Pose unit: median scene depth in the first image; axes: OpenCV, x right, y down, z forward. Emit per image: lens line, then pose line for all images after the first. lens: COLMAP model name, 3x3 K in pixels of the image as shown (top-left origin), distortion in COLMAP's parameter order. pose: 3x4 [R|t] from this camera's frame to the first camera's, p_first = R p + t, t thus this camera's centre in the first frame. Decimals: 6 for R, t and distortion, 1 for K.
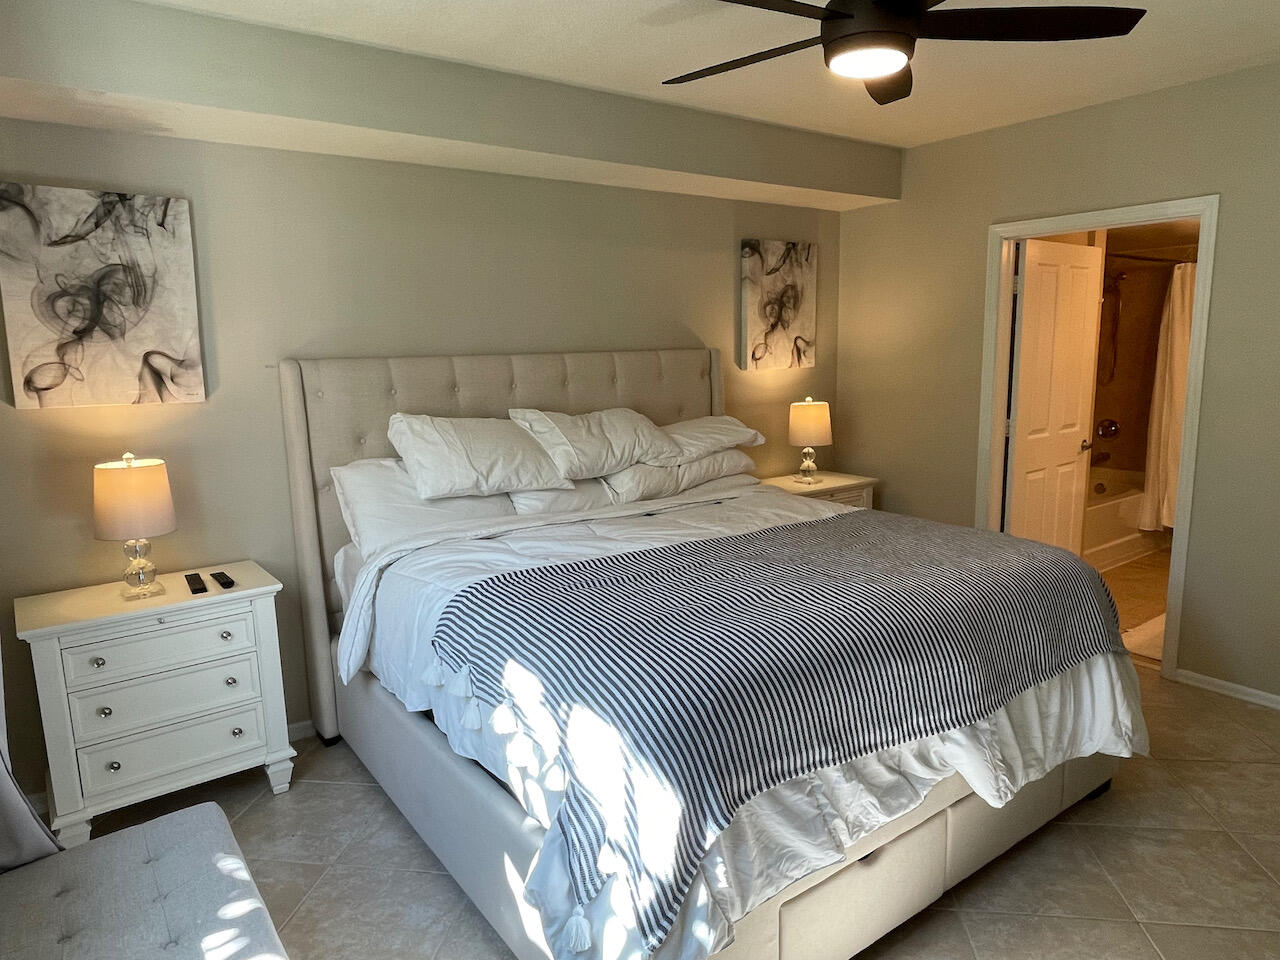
lens RADIAL K [[826.2, 0, 642.0], [0, 826.2, 487.7], [0, 0, 1]] dist [0.032890, -0.006644]
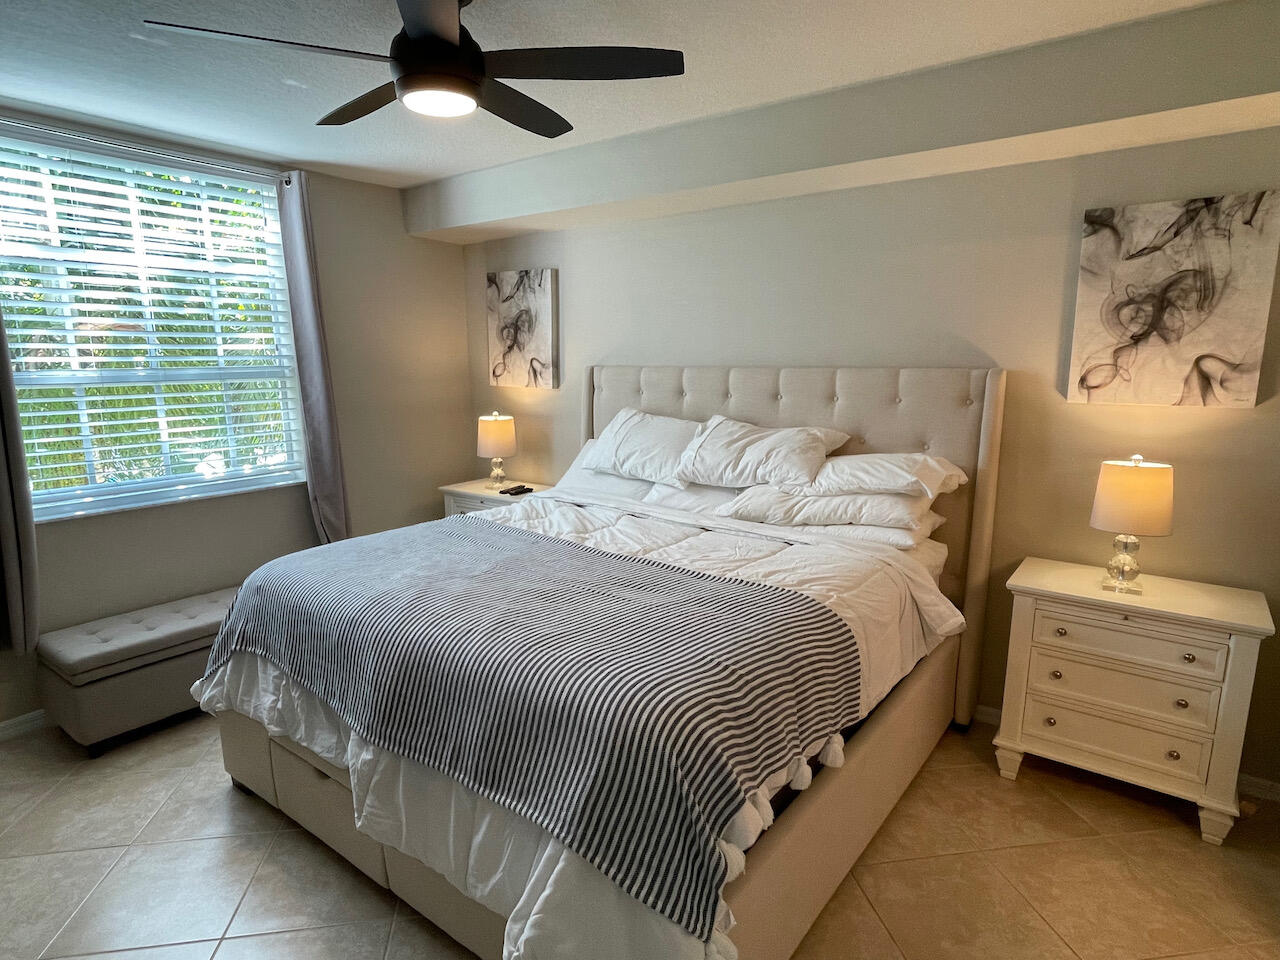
lens RADIAL K [[774.5, 0, 642.4], [0, 774.5, 481.4], [0, 0, 1]] dist [0.043040, 0.004205]
pose [[0.273043, 0.174670, -0.946012, 0.159563], [-0.174173, 0.976102, 0.129955, -0.024419], [0.946103, 0.129286, 0.296941, 0.115340]]
